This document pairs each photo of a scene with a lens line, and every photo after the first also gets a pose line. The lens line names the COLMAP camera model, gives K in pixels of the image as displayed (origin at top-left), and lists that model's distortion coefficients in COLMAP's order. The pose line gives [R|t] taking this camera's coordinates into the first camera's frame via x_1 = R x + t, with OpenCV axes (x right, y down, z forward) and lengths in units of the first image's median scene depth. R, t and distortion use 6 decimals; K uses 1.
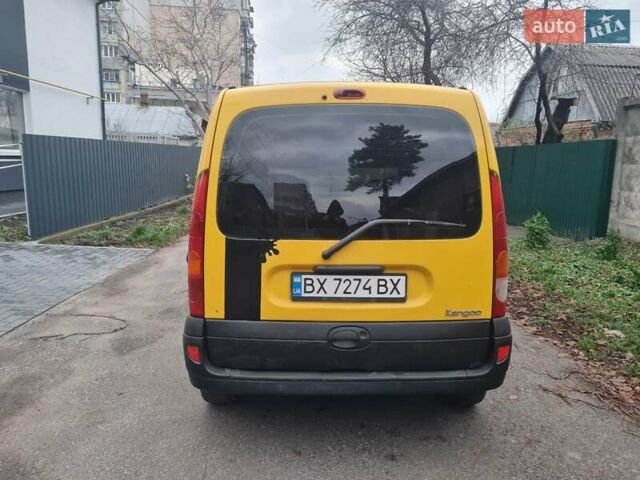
lens RADIAL K [[491.9, 0, 320.0], [0, 491.9, 240.0], [0, 0, 1]] dist [0.032652, -0.004888]
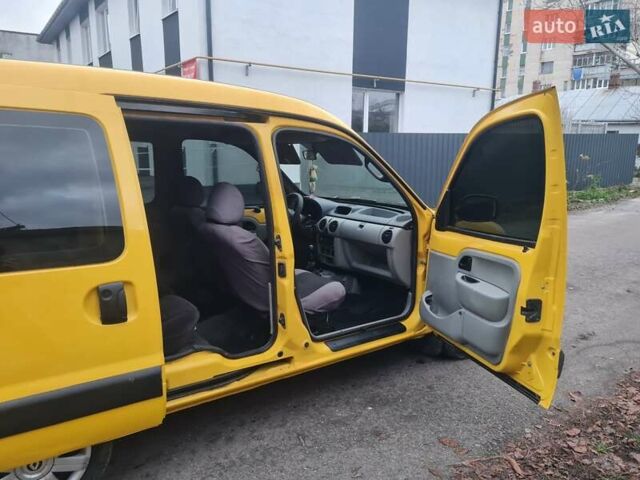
lens RADIAL K [[479.5, 0, 320.0], [0, 479.5, 240.0], [0, 0, 1]] dist [0.034349, -0.000773]
pose [[0.549918, 0.131383, -0.824821, 1.390692], [-0.114015, 0.990114, 0.081697, -0.232047], [0.827400, 0.049115, 0.559461, 1.360426]]
